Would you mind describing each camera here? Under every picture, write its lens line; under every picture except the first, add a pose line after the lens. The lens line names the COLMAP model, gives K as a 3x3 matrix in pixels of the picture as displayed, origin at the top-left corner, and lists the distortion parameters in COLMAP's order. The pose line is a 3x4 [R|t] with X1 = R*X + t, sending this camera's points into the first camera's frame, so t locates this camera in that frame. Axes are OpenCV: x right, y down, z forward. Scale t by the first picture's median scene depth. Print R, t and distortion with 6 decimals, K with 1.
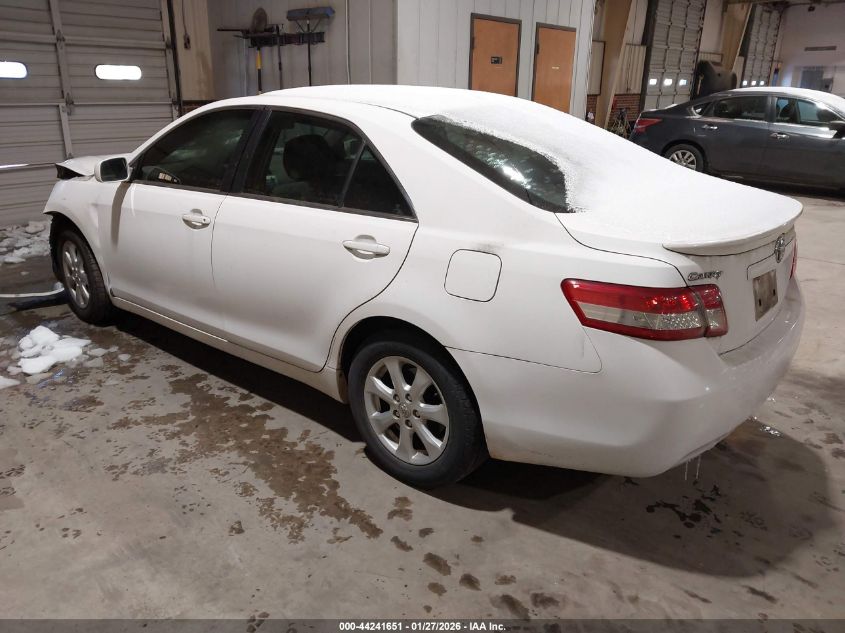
lens RADIAL K [[673.0, 0, 420.8], [0, 673.0, 319.2], [0, 0, 1]] dist [0.026510, -0.025998]
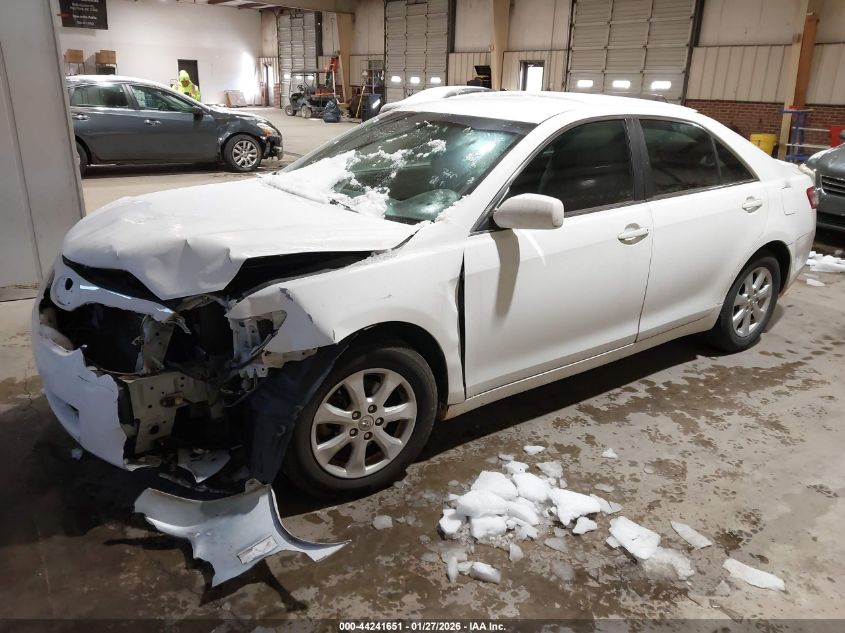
lens RADIAL K [[645.1, 0, 422.4], [0, 645.1, 314.3], [0, 0, 1]] dist [0.002808, -0.000398]
pose [[0.228903, -0.327758, 0.916612, -1.306281], [0.300501, 0.919416, 0.253718, -0.372028], [-0.925906, 0.217366, 0.308949, 1.022863]]
